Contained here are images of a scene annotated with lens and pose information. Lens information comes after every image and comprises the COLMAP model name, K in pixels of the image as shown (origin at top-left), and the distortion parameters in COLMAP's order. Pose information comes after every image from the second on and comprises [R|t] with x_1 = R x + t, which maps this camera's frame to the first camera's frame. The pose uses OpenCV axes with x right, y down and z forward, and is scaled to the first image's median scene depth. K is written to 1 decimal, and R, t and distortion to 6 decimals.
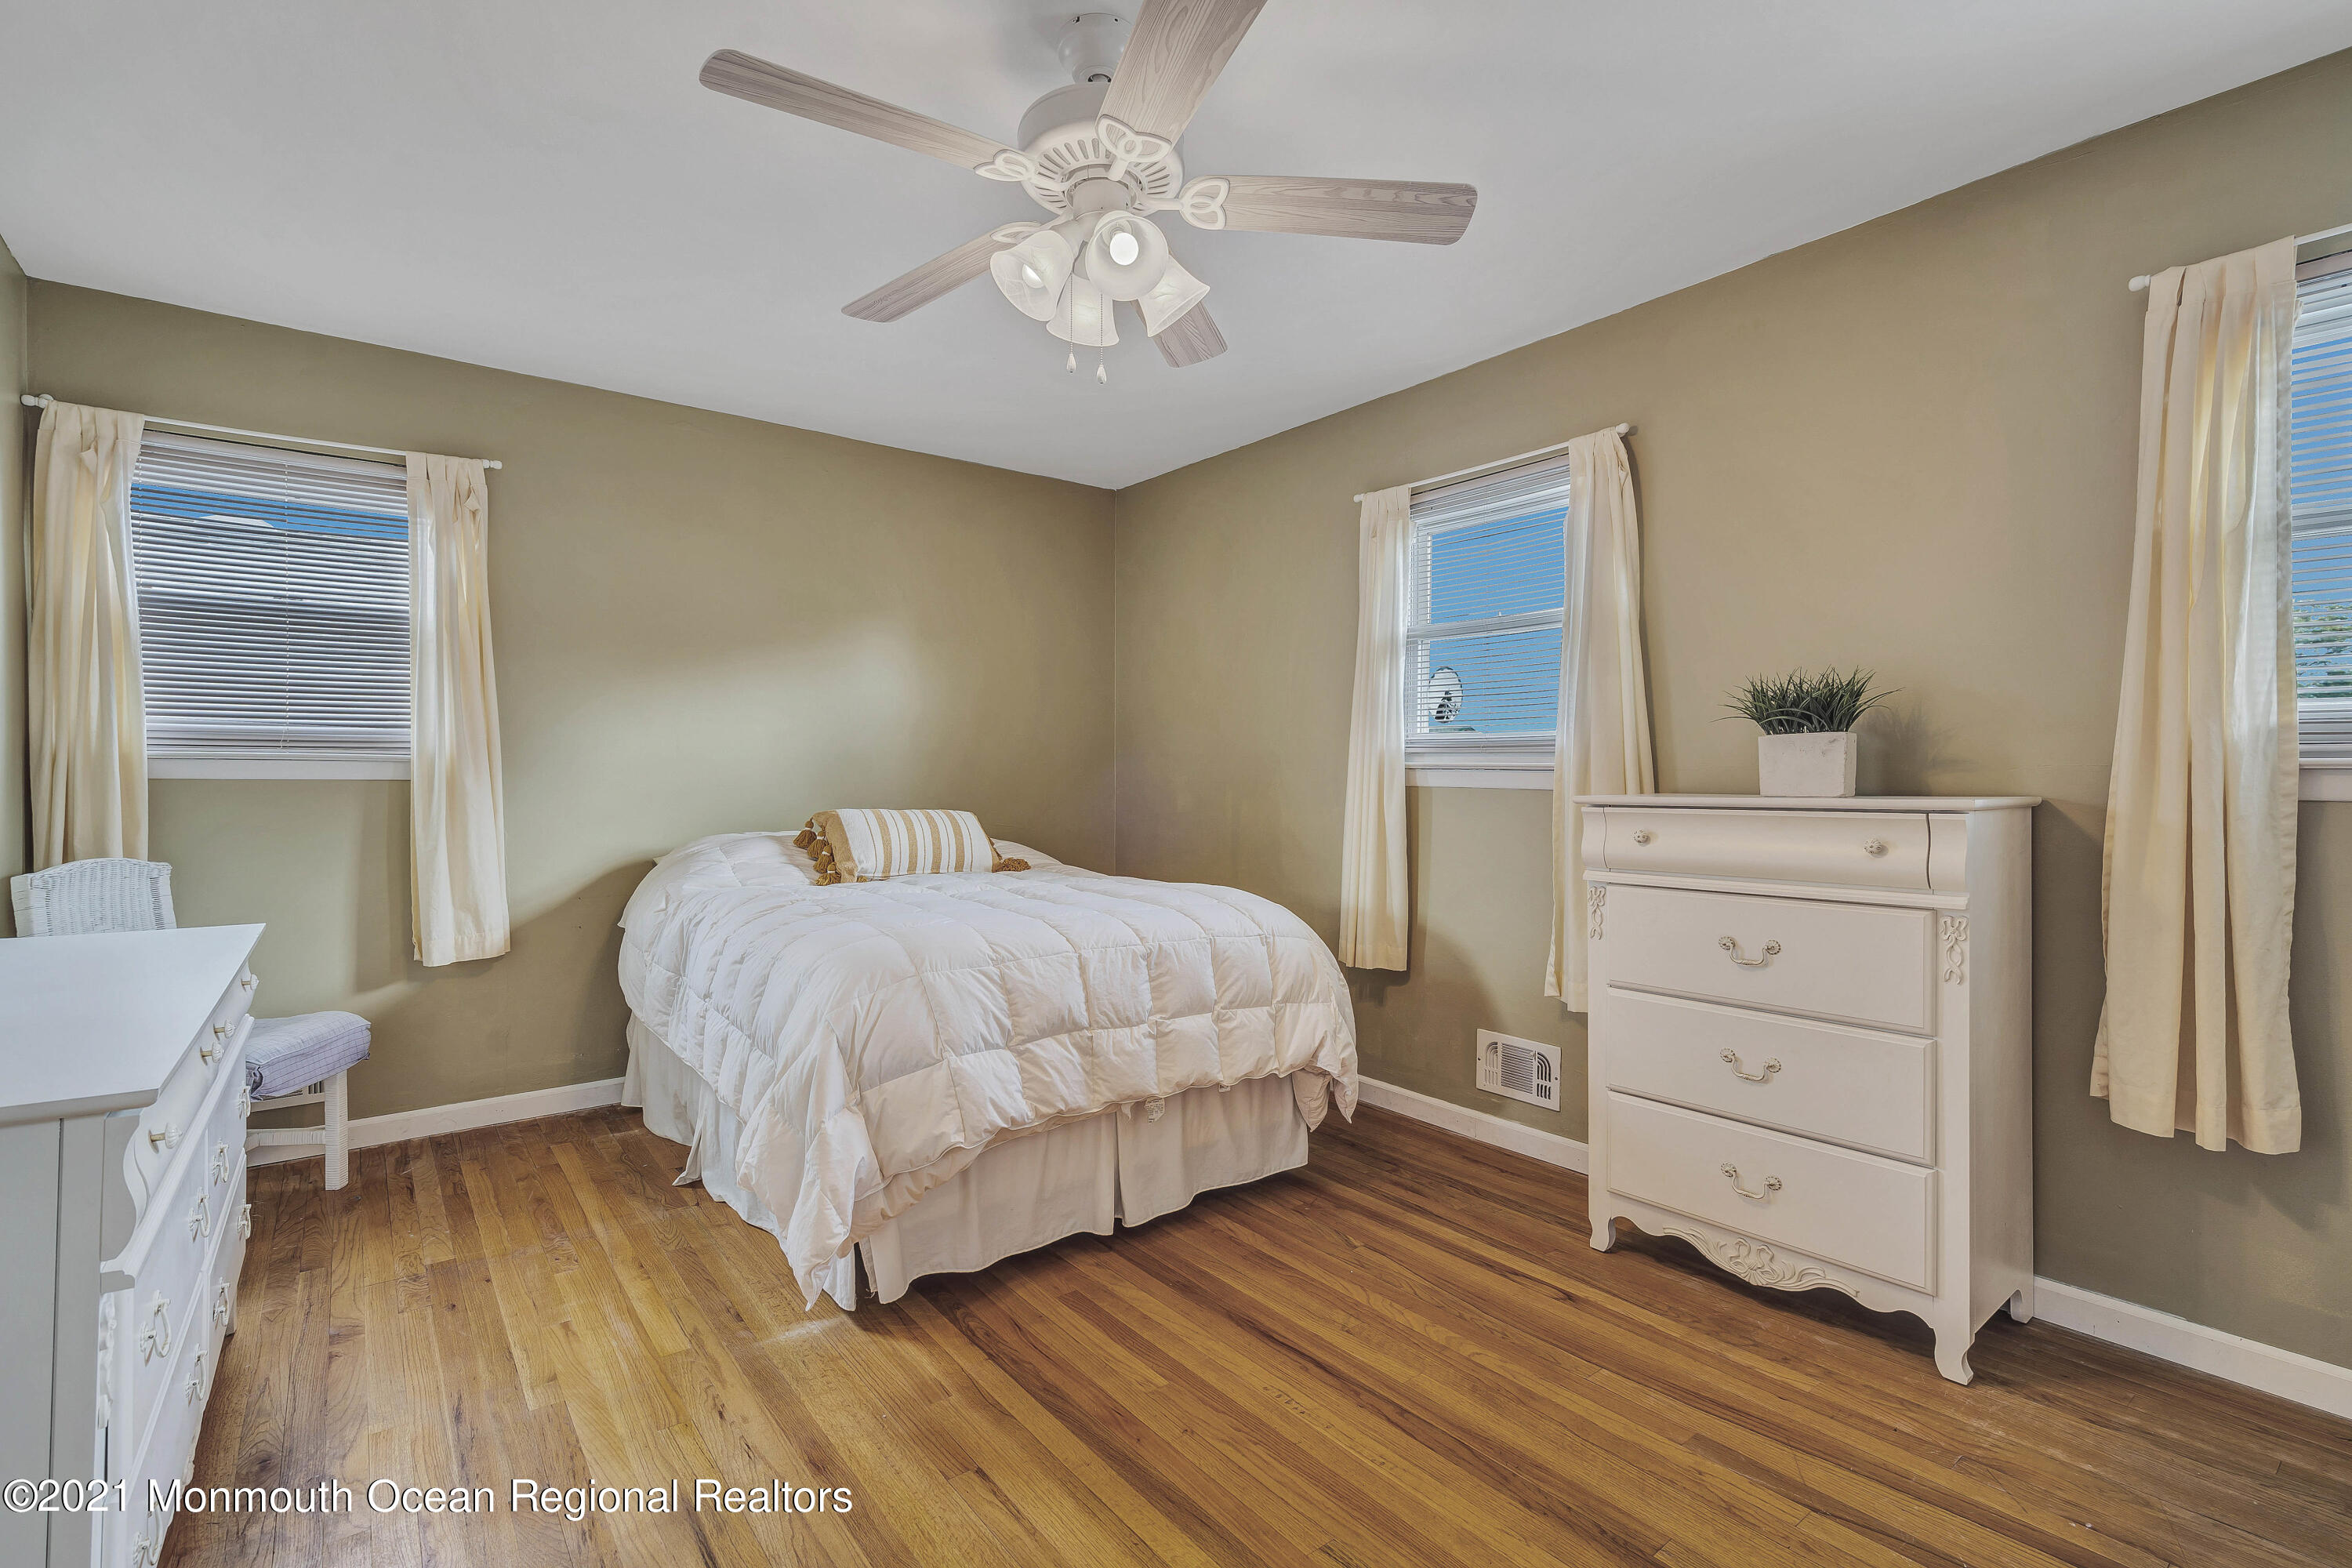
lens RADIAL K [[1058.3, 0, 1176.0], [0, 1058.3, 784.0], [0, 0, 1]] dist [0.002185, 0.000758]
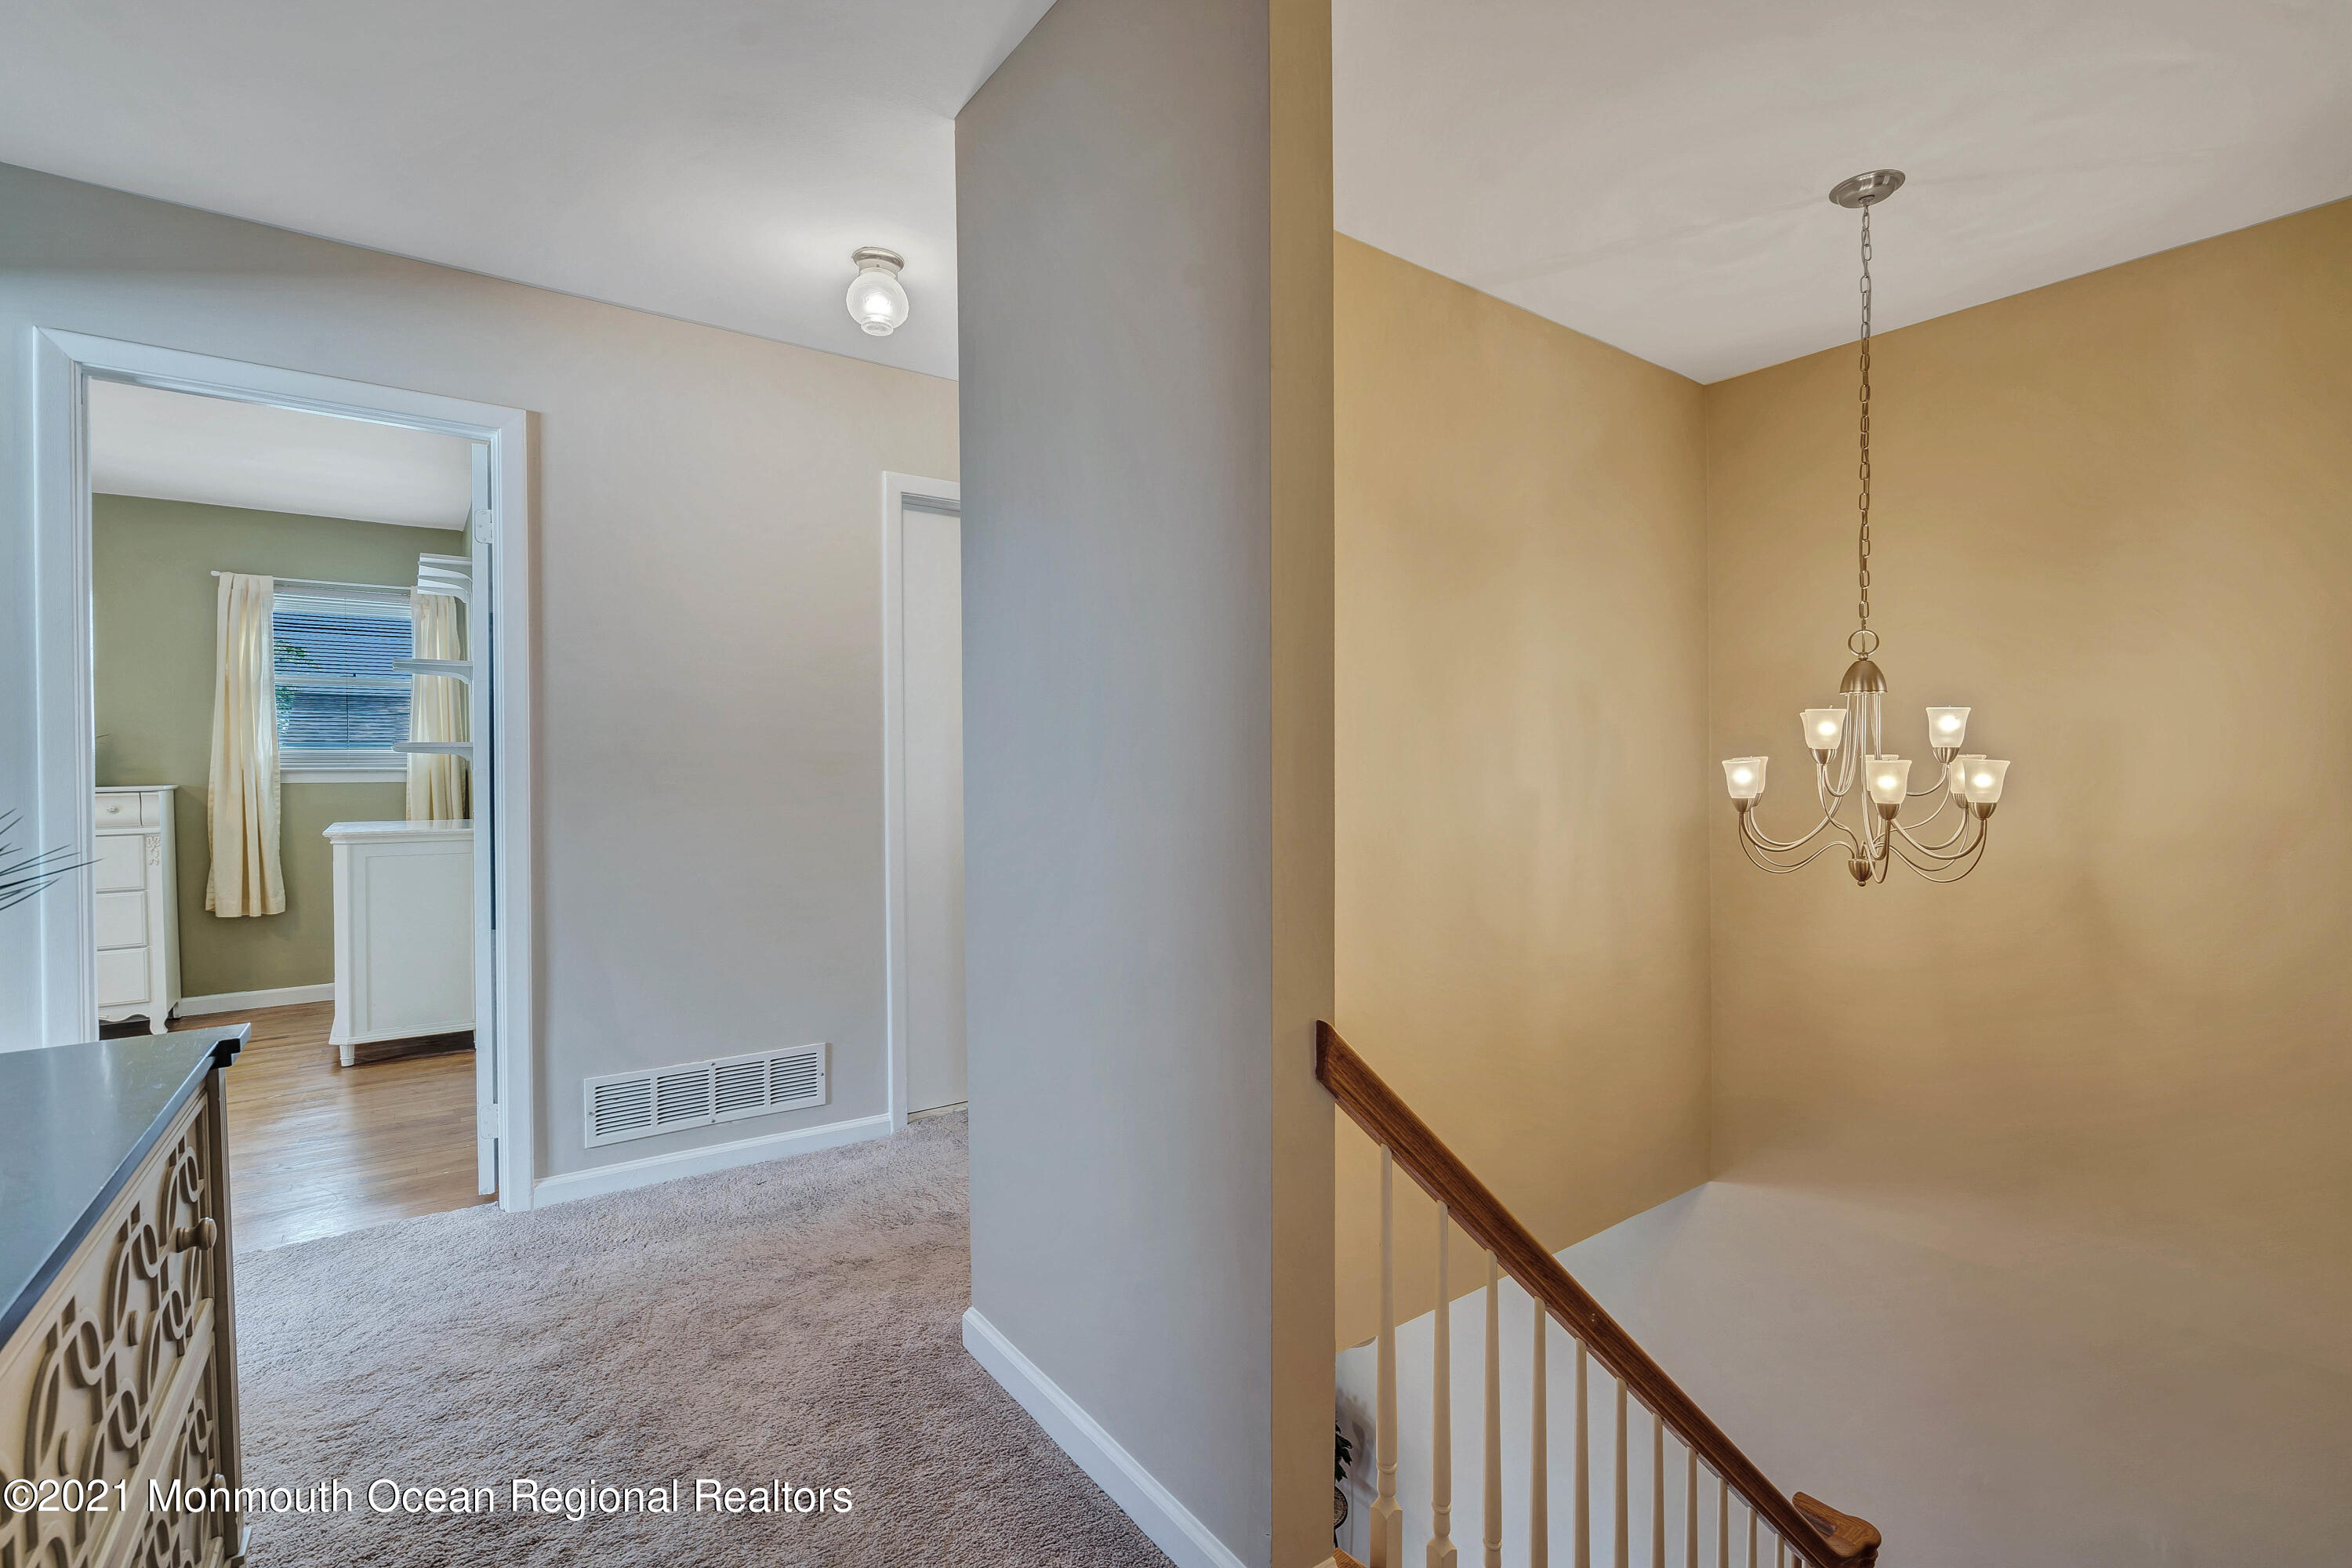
lens RADIAL K [[1058.3, 0, 1176.0], [0, 1058.3, 784.0], [0, 0, 1]] dist [0.002185, 0.000758]
pose [[0.028445, -0.019064, 0.999414, -1.531299], [0.014153, 0.999726, 0.018667, -0.002272], [-0.999495, 0.013614, 0.028707, -1.317588]]
